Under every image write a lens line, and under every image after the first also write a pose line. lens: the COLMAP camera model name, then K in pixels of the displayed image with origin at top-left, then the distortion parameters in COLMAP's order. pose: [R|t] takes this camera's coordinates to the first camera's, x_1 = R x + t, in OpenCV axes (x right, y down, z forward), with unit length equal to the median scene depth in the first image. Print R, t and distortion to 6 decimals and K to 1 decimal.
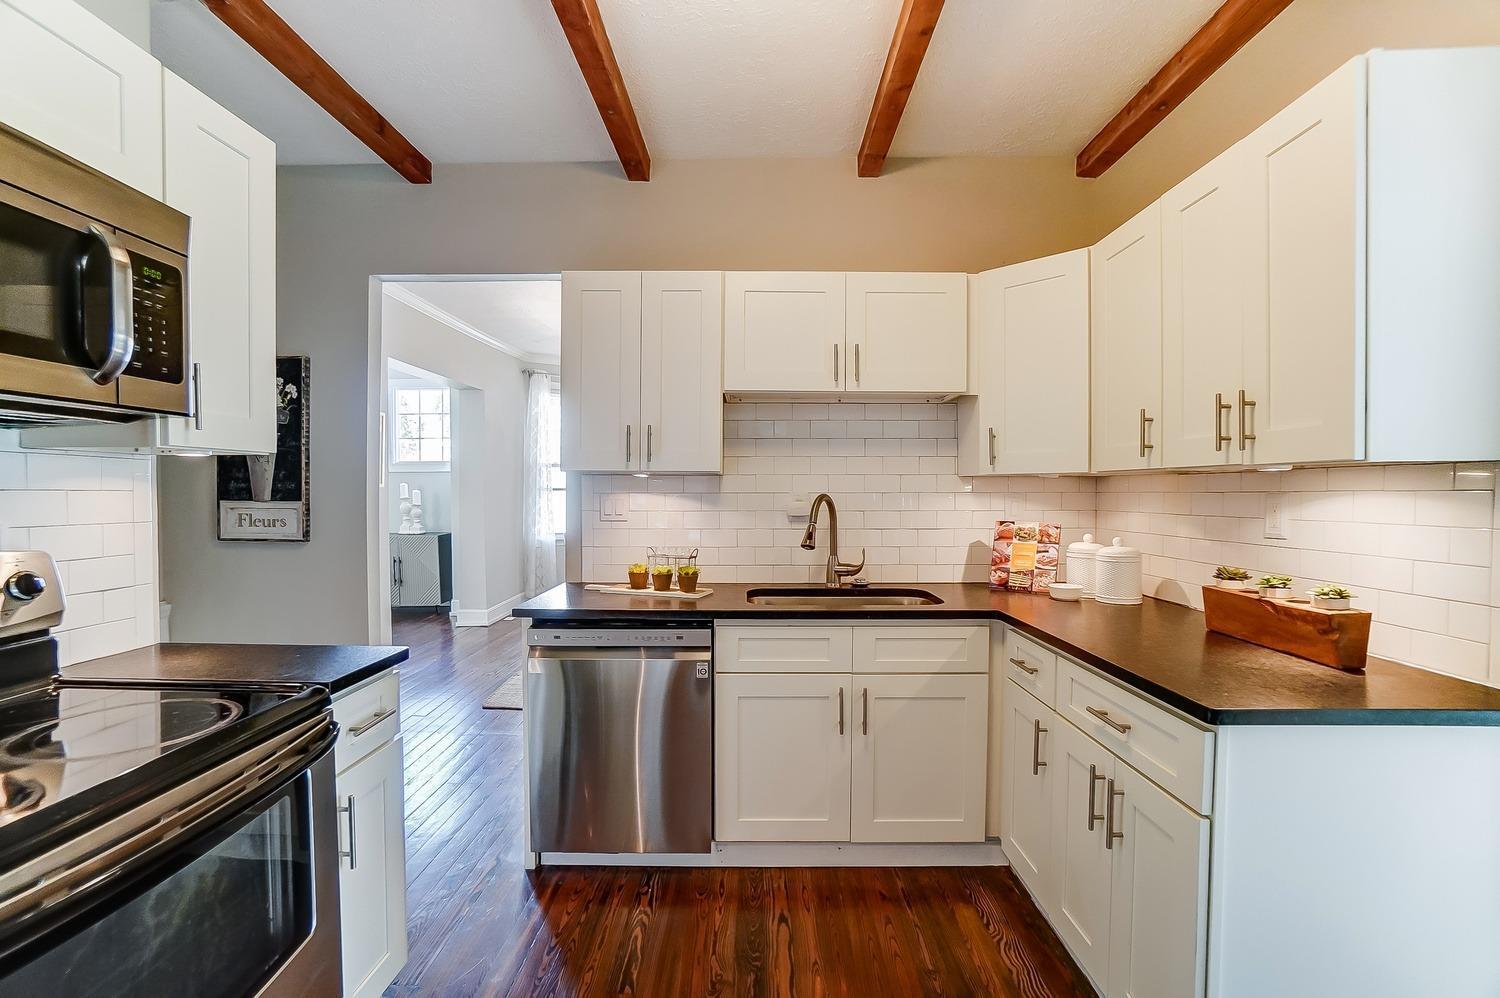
lens RADIAL K [[668.6, 0, 750.0], [0, 668.6, 499.0], [0, 0, 1]] dist [-0.000131, -0.000015]
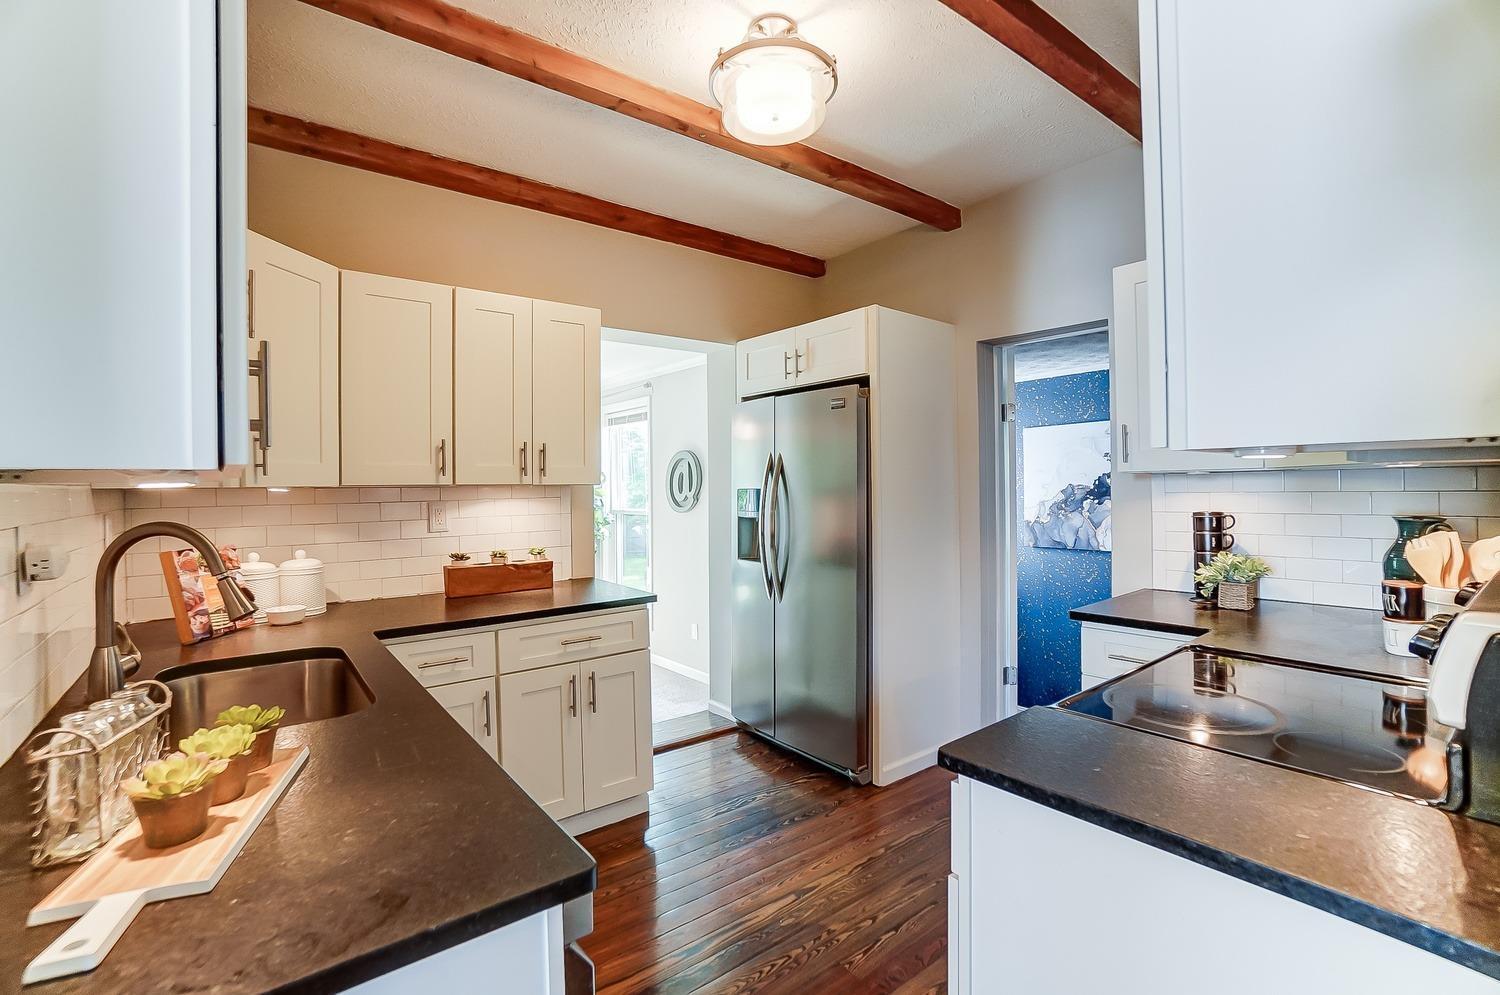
lens RADIAL K [[668.6, 0, 750.0], [0, 668.6, 497.5], [0, 0, 1]] dist [-0.000131, -0.000015]
pose [[-0.615911, 0.006840, 0.787786, -0.857309], [0.031214, 0.999389, 0.015727, -0.025279], [-0.787197, 0.034277, -0.615749, 1.369818]]
